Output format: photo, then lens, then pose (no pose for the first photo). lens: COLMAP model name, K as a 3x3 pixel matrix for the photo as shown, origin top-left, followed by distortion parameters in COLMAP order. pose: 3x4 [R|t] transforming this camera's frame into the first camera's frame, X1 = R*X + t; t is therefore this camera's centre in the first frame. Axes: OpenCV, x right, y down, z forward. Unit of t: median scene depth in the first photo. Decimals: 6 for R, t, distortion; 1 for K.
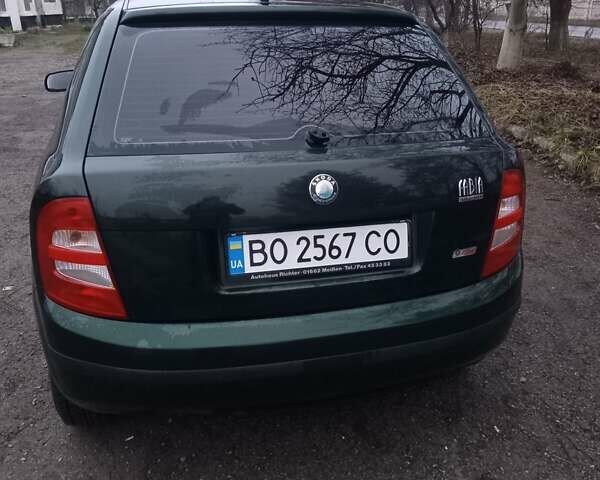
lens RADIAL K [[596.3, 0, 300.0], [0, 596.3, 240.0], [0, 0, 1]] dist [0.028043, -0.095092]
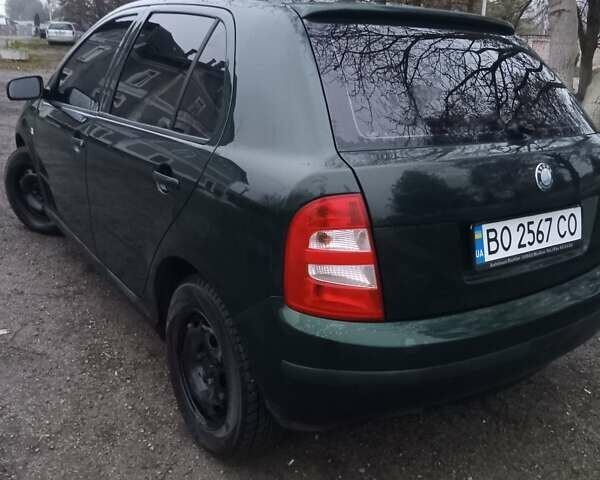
lens RADIAL K [[596.3, 0, 300.0], [0, 596.3, 240.0], [0, 0, 1]] dist [0.028043, -0.095092]
pose [[0.944192, -0.071001, 0.321652, -0.706047], [0.081849, 0.996438, -0.020312, 0.012843], [-0.319064, 0.045505, 0.946640, 0.126020]]
